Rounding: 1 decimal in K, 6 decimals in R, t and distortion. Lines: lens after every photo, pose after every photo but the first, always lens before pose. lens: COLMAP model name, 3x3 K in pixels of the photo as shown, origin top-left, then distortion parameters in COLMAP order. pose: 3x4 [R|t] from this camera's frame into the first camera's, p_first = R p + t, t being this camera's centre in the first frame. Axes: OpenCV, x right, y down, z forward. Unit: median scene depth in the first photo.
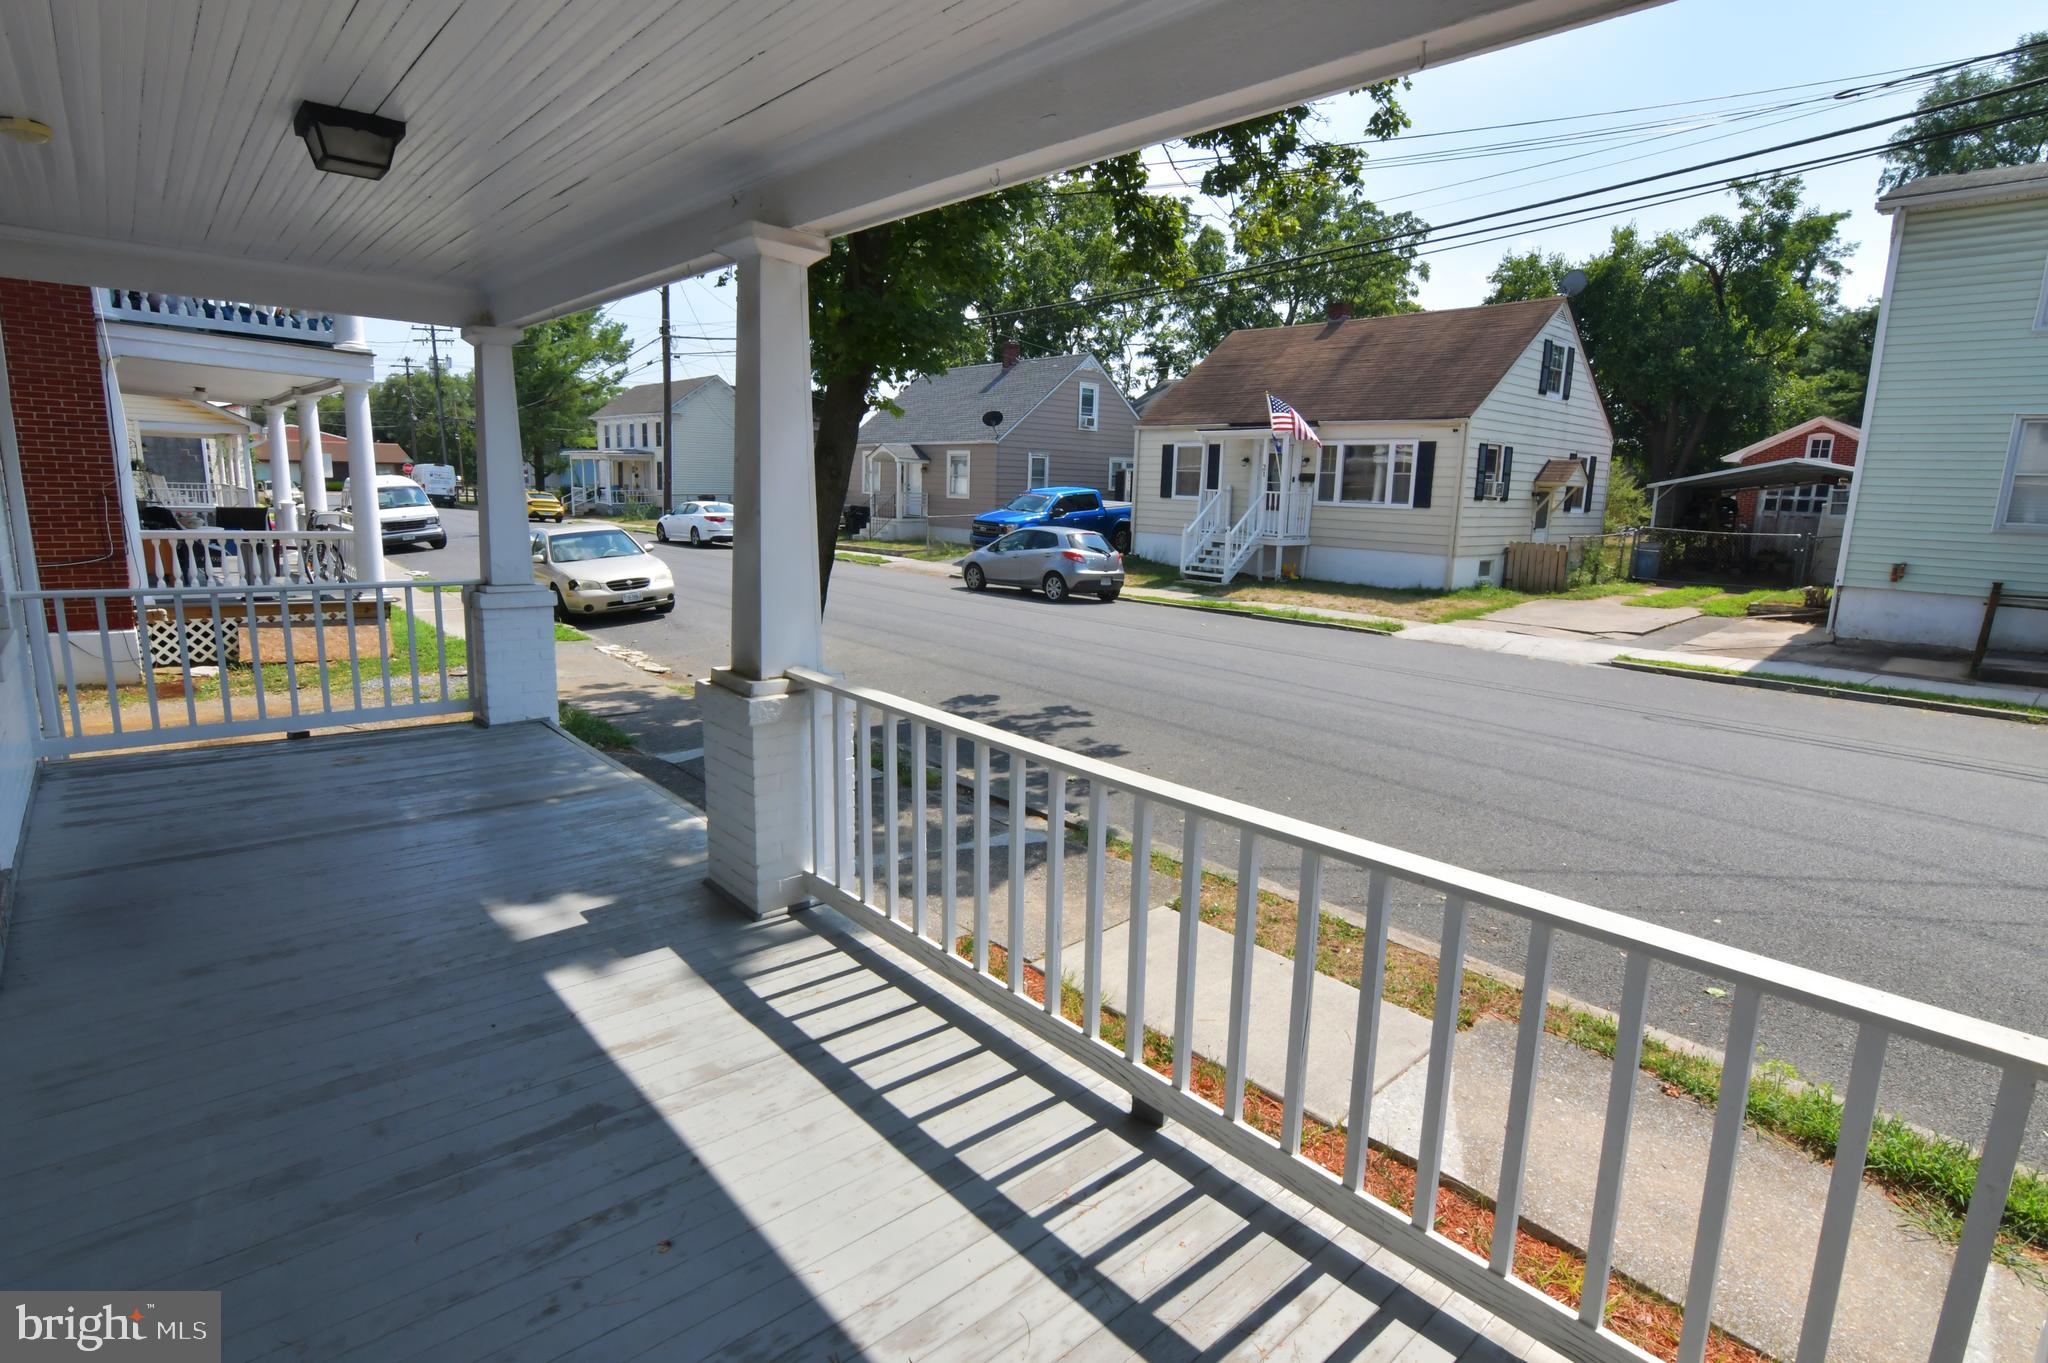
lens RADIAL K [[1006.6, 0, 1020.2], [0, 1006.6, 679.7], [0, 0, 1]] dist [-0.027425, 0.009506]
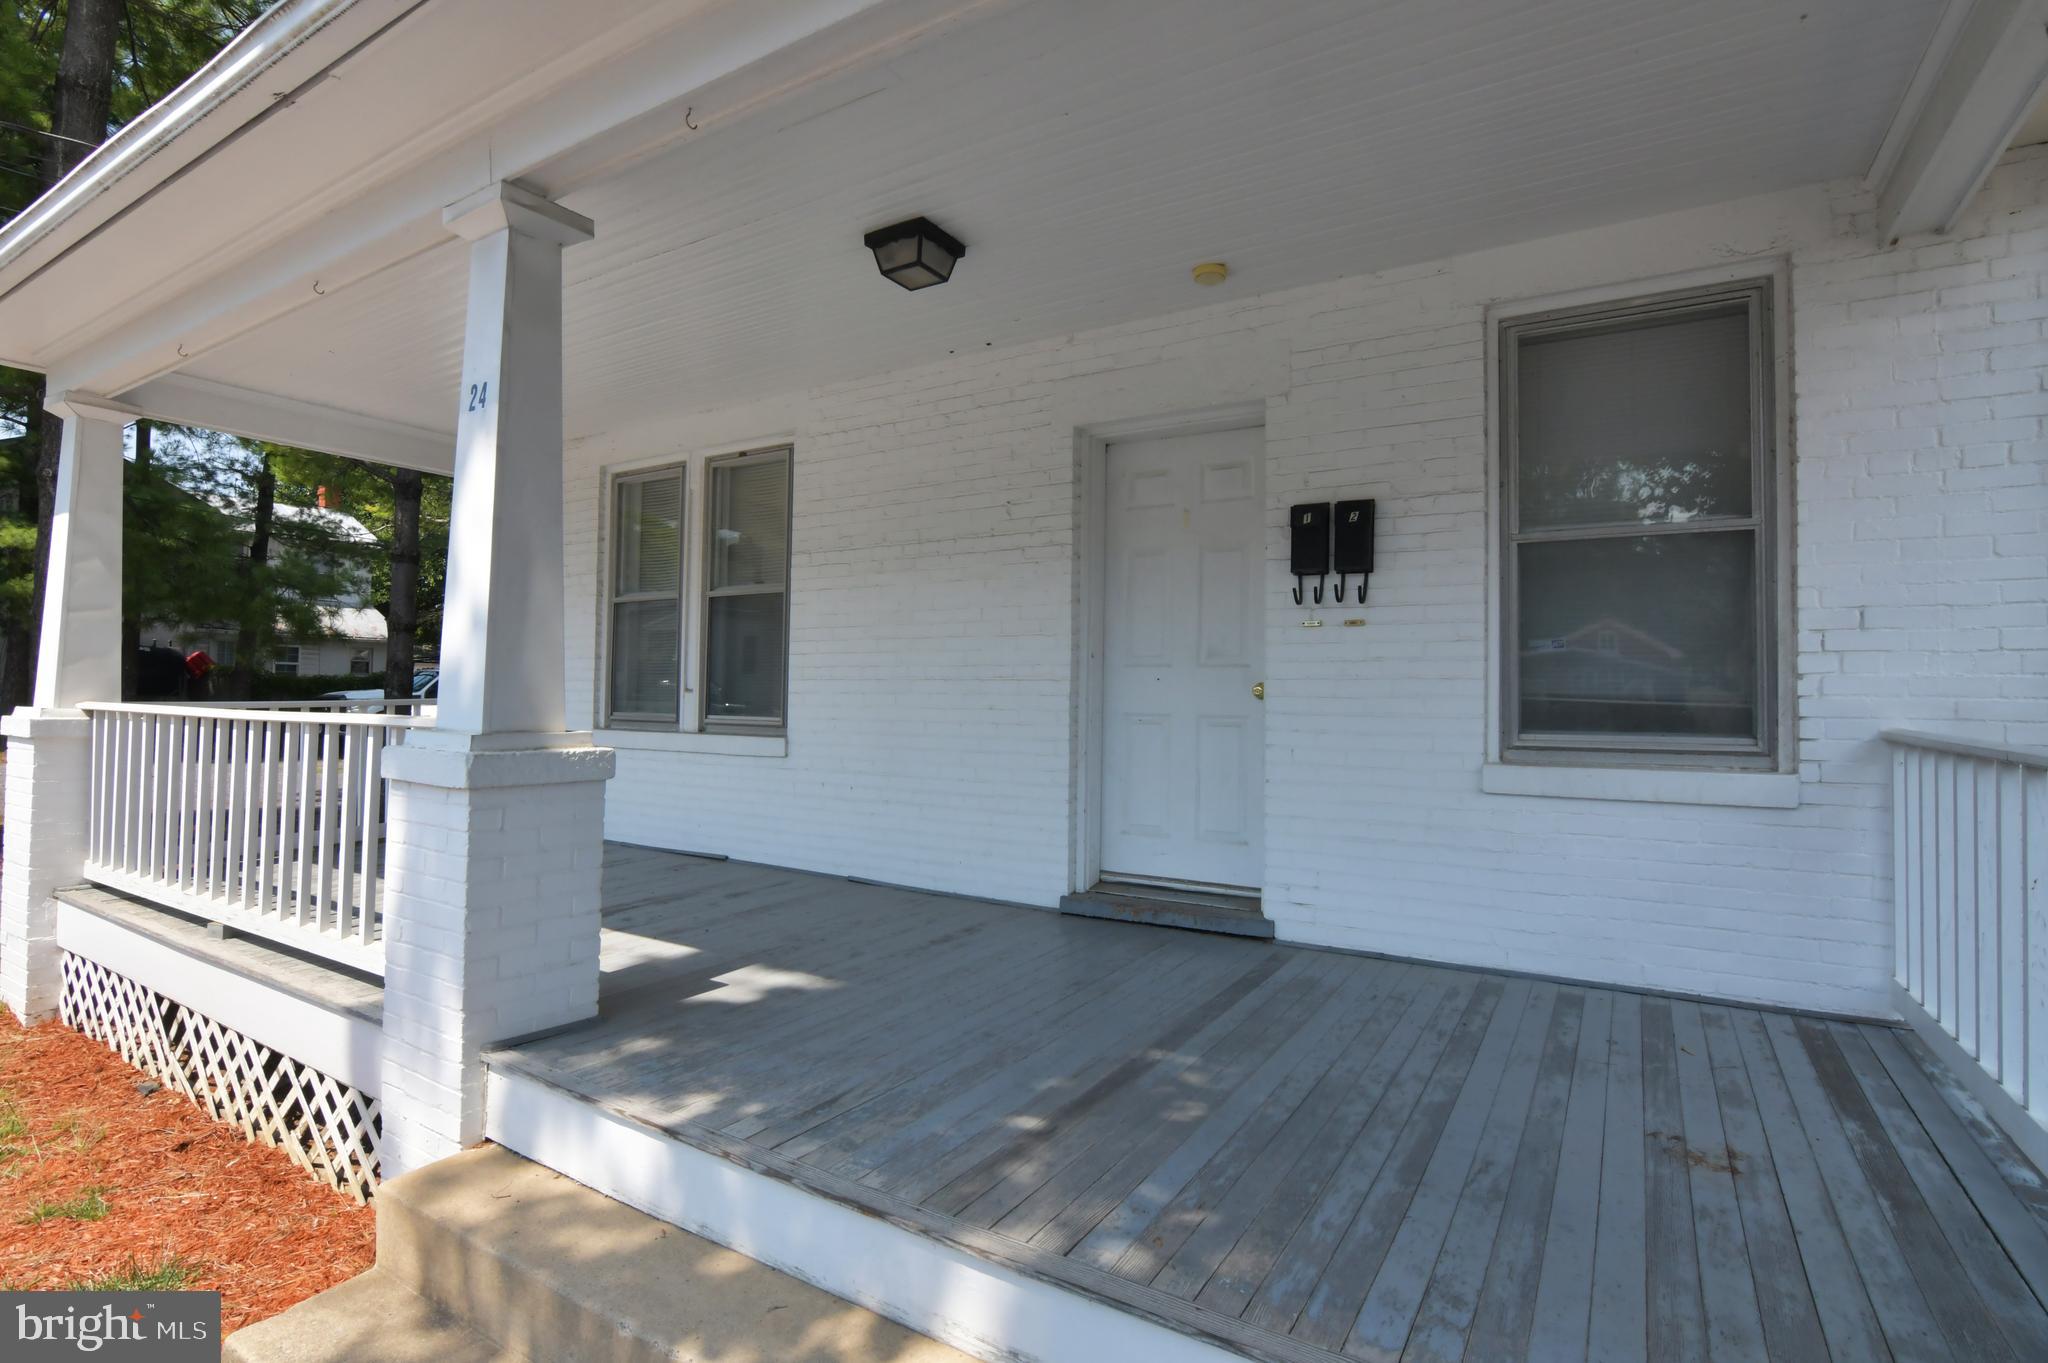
lens RADIAL K [[1006.6, 0, 1020.2], [0, 1006.6, 679.7], [0, 0, 1]] dist [-0.027425, 0.009506]
pose [[-0.958402, -0.040979, -0.282466, -0.487244], [-0.090185, 0.982417, 0.163472, -0.248535], [0.270801, 0.182146, -0.945246, 2.144444]]
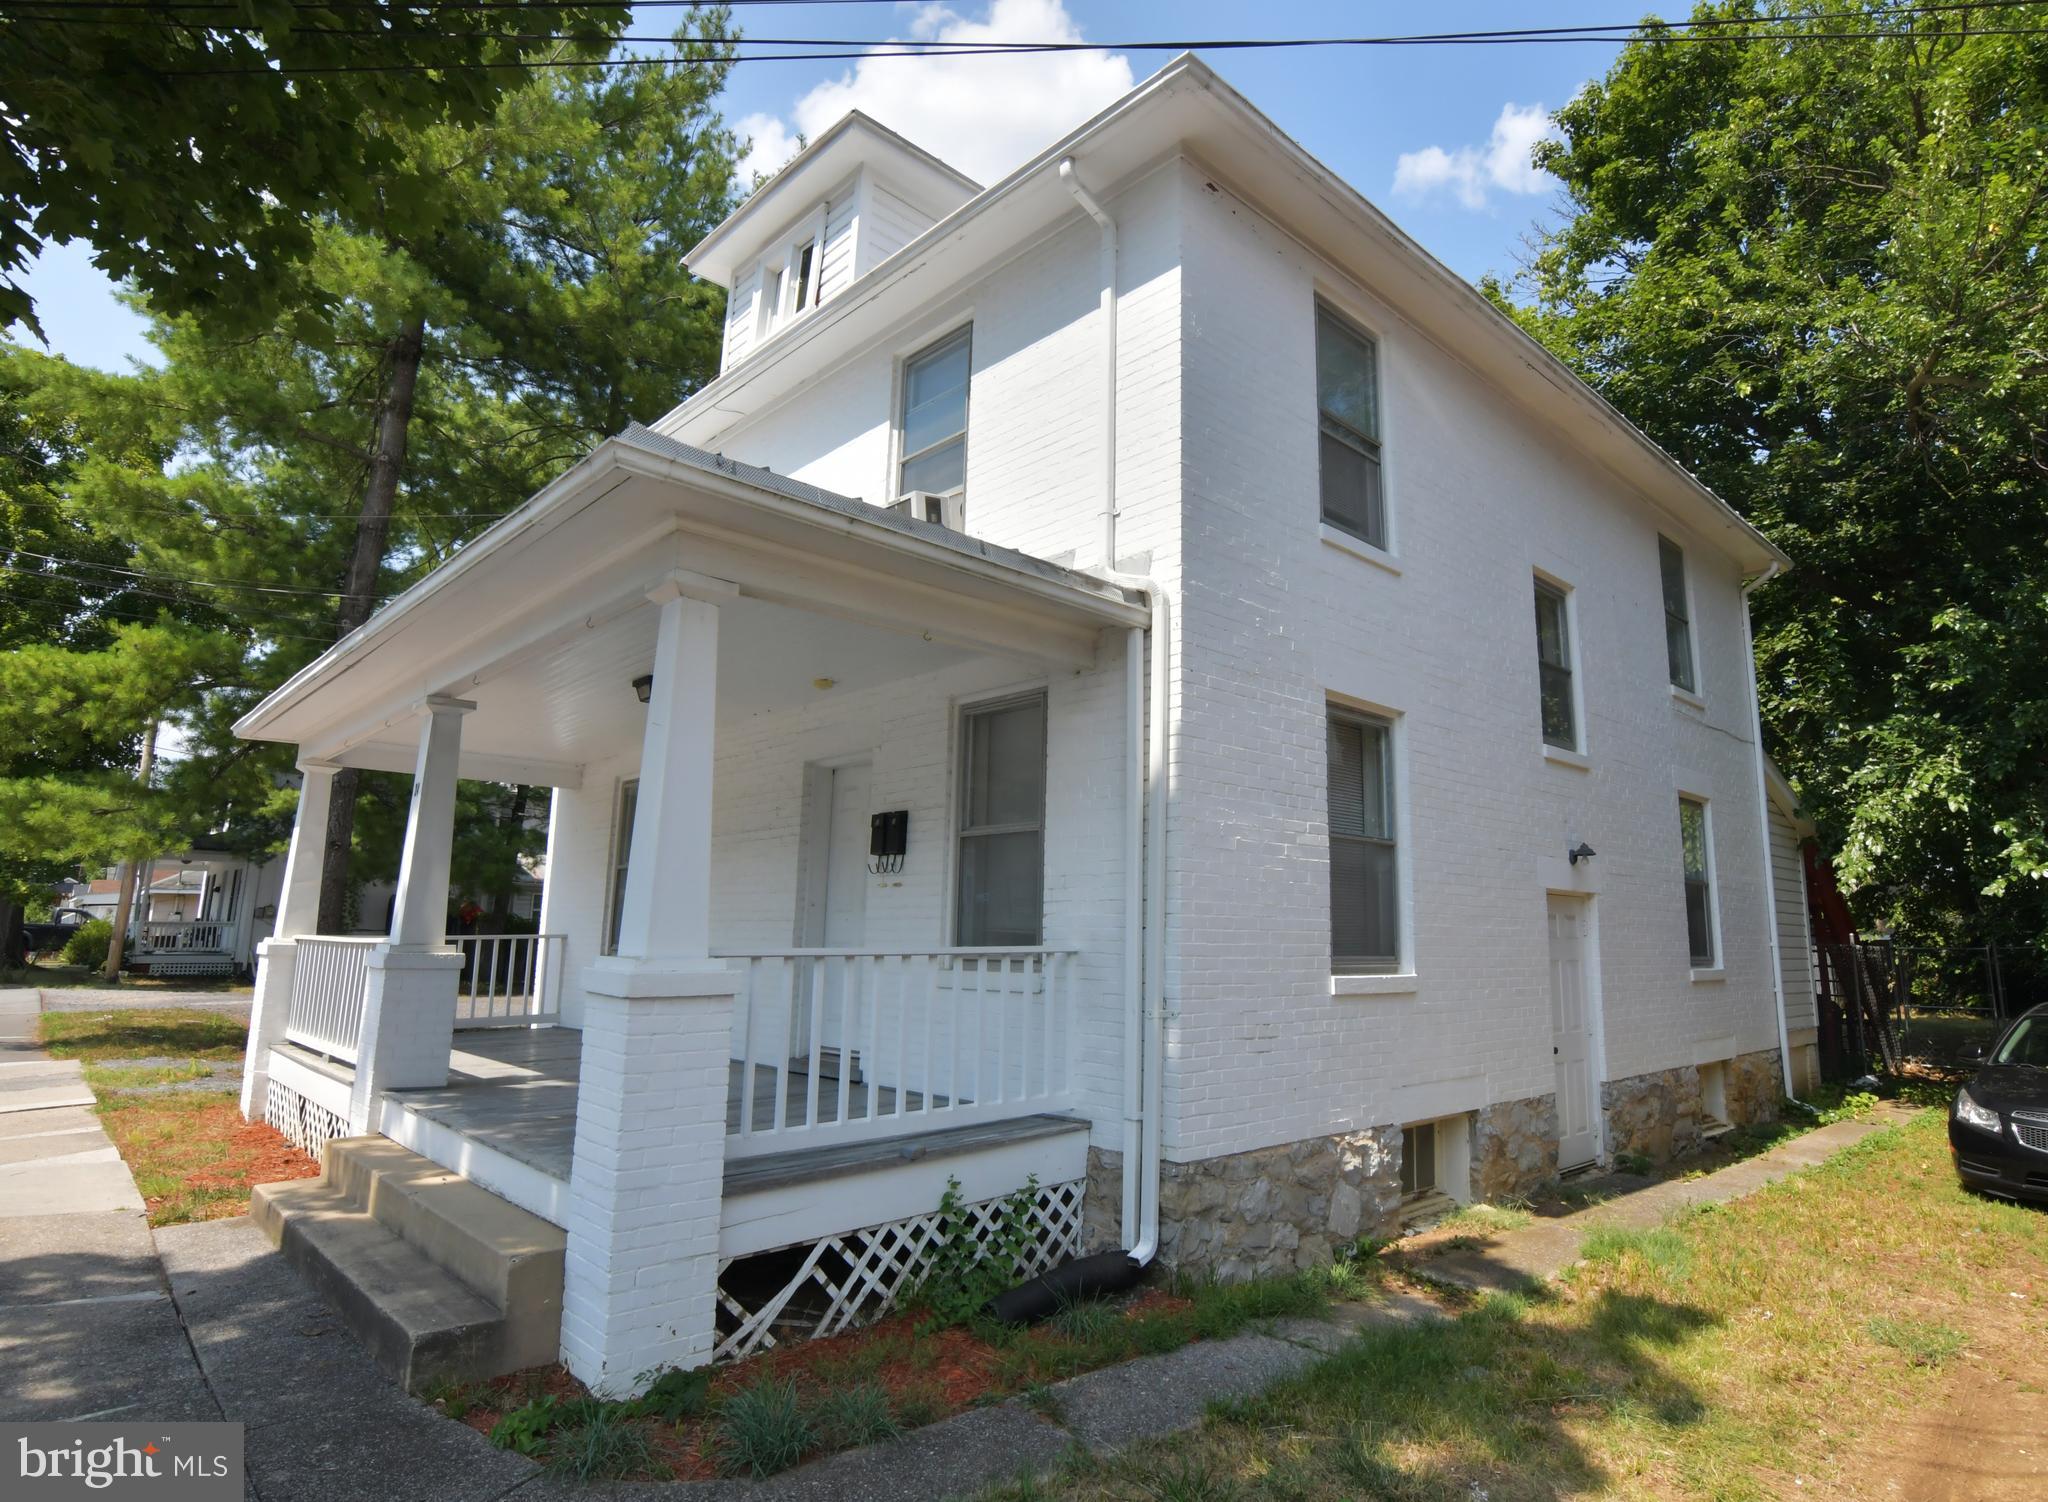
lens RADIAL K [[1124.0, 0, 1024.0], [0, 1124.0, 751.0], [0, 0, 1]] dist [0.002653, -0.000043]
pose [[-0.999034, -0.041889, -0.013319, -1.371743], [-0.042262, 0.998682, 0.029140, -0.484560], [0.012081, 0.029675, -0.999487, 3.278784]]
